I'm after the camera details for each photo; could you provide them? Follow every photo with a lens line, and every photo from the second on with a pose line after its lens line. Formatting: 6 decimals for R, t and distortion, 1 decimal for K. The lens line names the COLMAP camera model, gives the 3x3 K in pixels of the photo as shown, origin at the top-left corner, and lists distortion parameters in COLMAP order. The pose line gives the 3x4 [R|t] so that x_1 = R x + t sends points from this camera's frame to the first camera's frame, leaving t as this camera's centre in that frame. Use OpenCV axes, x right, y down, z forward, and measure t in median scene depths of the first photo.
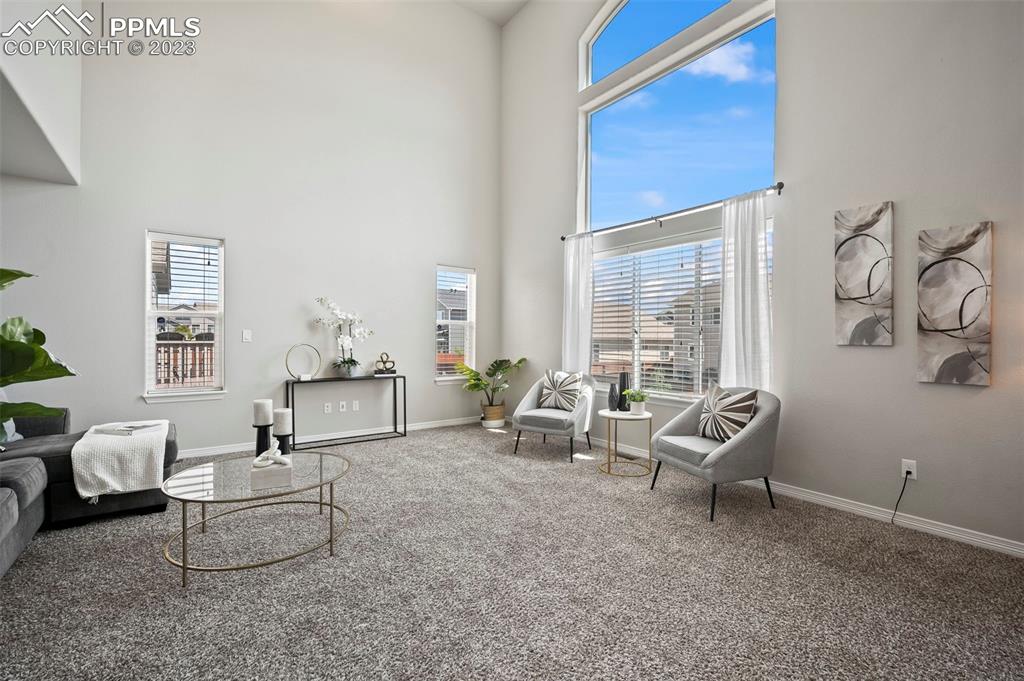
lens RADIAL K [[451.0, 0, 512.0], [0, 451.0, 340.5], [0, 0, 1]] dist [-0.000130, -0.000010]
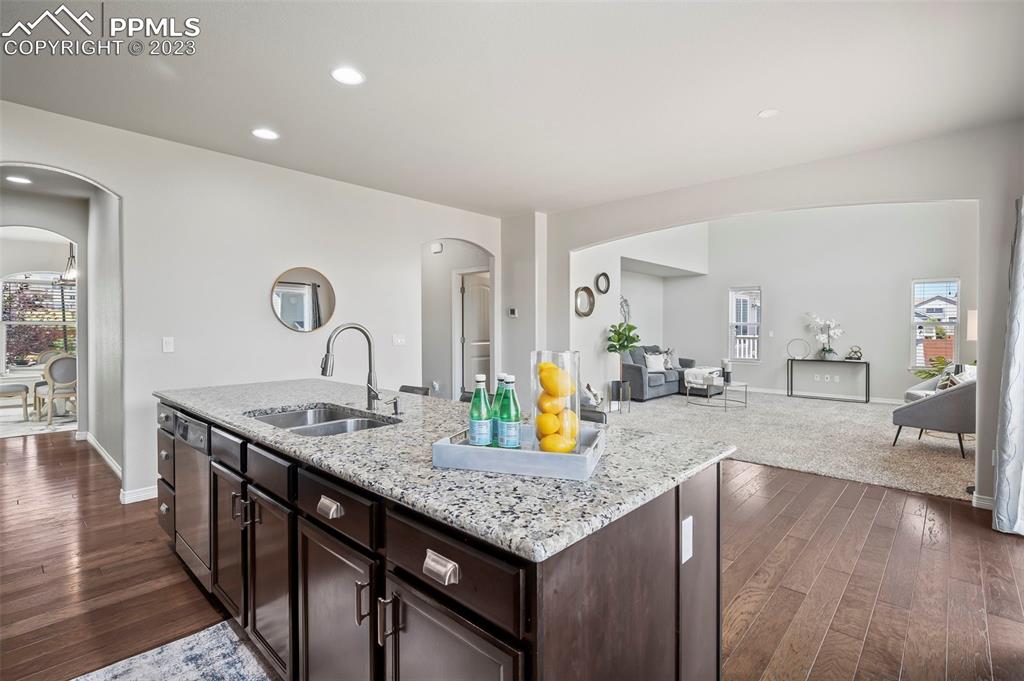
lens RADIAL K [[466.6, 0, 506.1], [0, 466.6, 324.2], [0, 0, 1]] dist [-0.000502, -0.000063]
pose [[0.177173, -0.015027, -0.984065, 1.093742], [-0.007485, 0.999834, -0.016615, -0.011002], [0.984151, 0.010309, 0.177031, -0.438732]]
